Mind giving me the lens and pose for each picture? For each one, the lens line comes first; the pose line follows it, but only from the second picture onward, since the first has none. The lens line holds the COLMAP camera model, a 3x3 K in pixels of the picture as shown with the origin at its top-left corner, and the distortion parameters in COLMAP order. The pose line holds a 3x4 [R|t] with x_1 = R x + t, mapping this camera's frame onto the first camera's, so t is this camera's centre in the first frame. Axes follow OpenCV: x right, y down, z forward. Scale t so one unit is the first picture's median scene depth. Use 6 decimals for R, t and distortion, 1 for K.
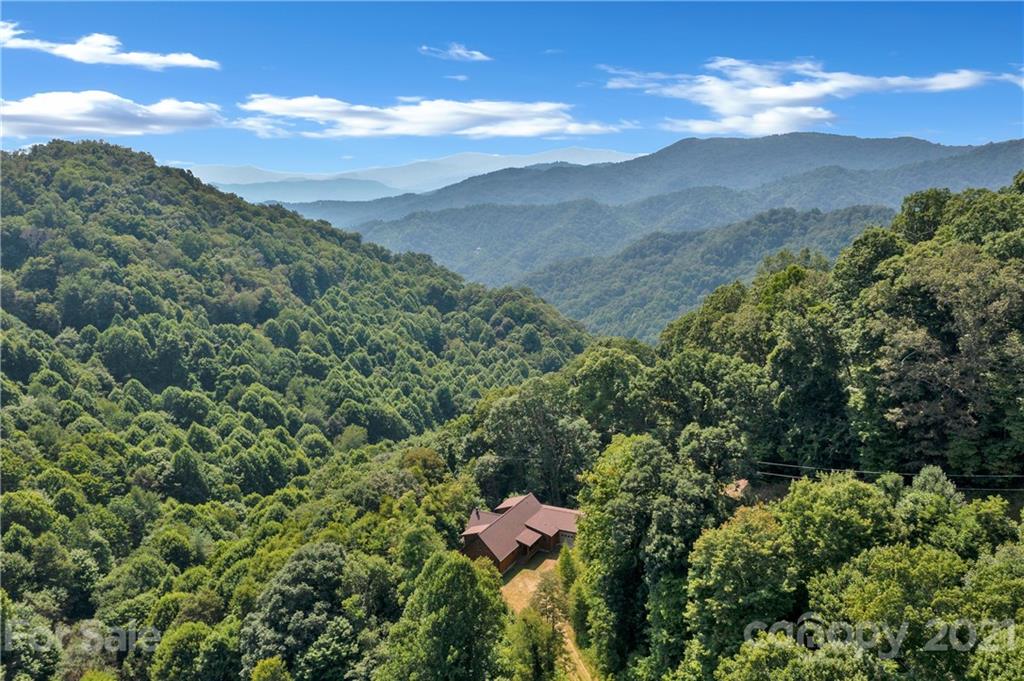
lens RADIAL K [[786.1, 0, 513.7], [0, 786.1, 339.7], [0, 0, 1]] dist [-0.006737, -0.013394]
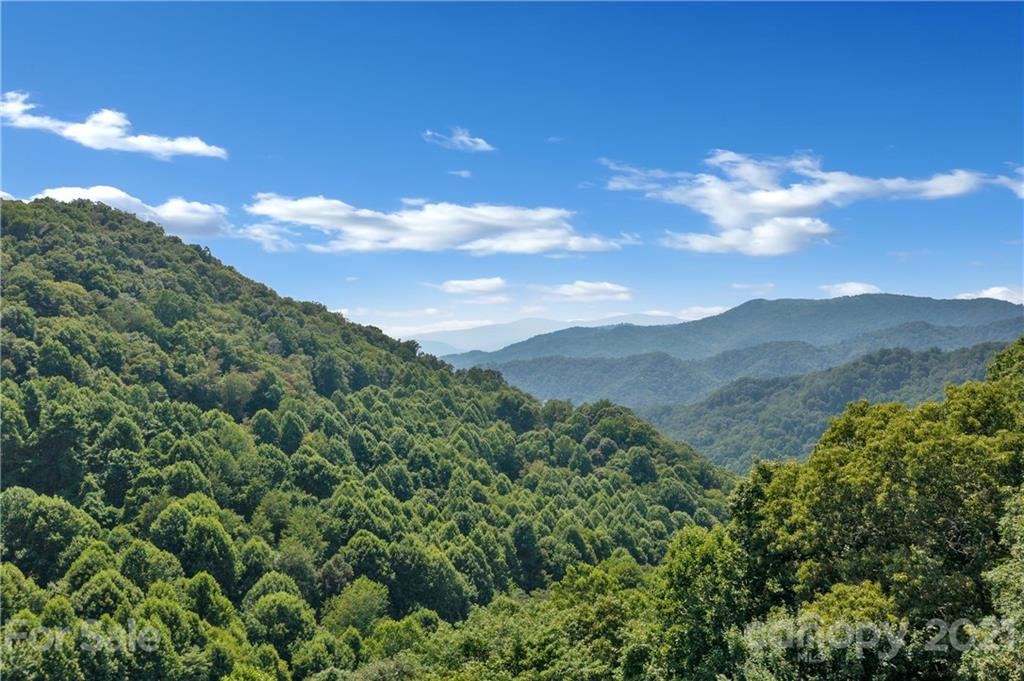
lens RADIAL K [[786.1, 0, 513.7], [0, 786.1, 339.7], [0, 0, 1]] dist [-0.006737, -0.013394]
pose [[0.996636, 0.008630, -0.081501, -0.042665], [-0.024948, 0.979192, -0.201399, 0.038924], [0.078067, 0.202754, 0.976113, 0.321920]]
